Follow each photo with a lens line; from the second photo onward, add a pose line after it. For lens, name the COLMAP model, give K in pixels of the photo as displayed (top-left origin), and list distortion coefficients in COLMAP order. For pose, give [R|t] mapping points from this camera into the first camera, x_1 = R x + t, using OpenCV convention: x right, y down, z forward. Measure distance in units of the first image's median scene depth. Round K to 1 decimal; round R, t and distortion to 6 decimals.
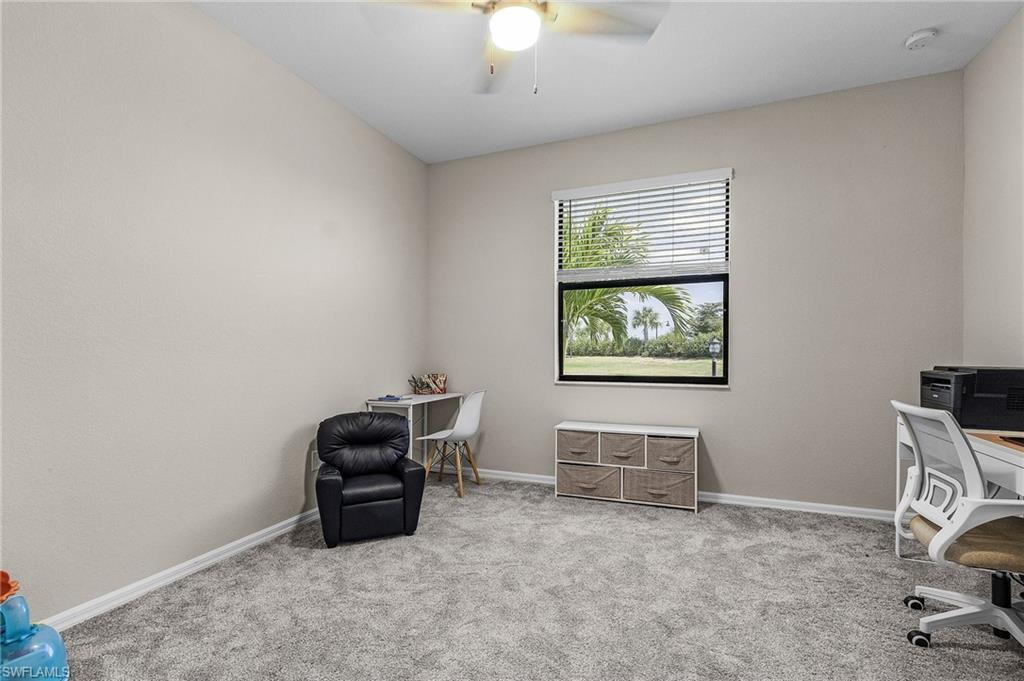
lens RADIAL K [[478.2, 0, 516.1], [0, 478.2, 342.7], [0, 0, 1]] dist [0.000846, 0.000516]
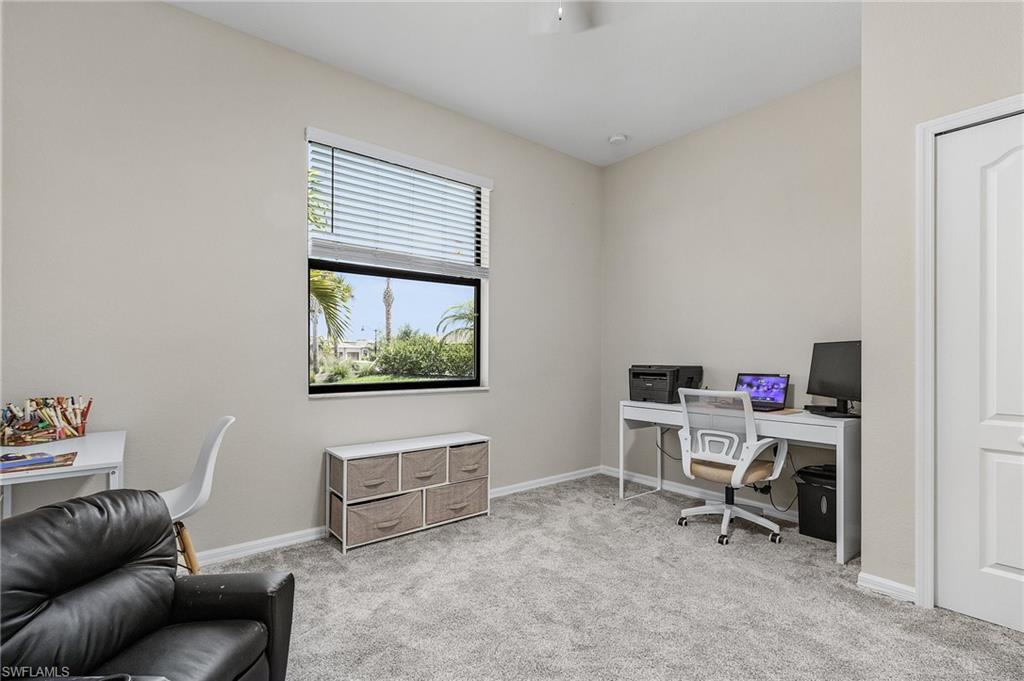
lens RADIAL K [[478.2, 0, 516.1], [0, 478.2, 342.7], [0, 0, 1]] dist [0.000846, 0.000516]
pose [[0.486925, 0.021859, 0.873170, -0.463372], [-0.021555, 0.999683, -0.013006, 0.006294], [-0.873178, -0.012488, 0.487242, 0.452929]]
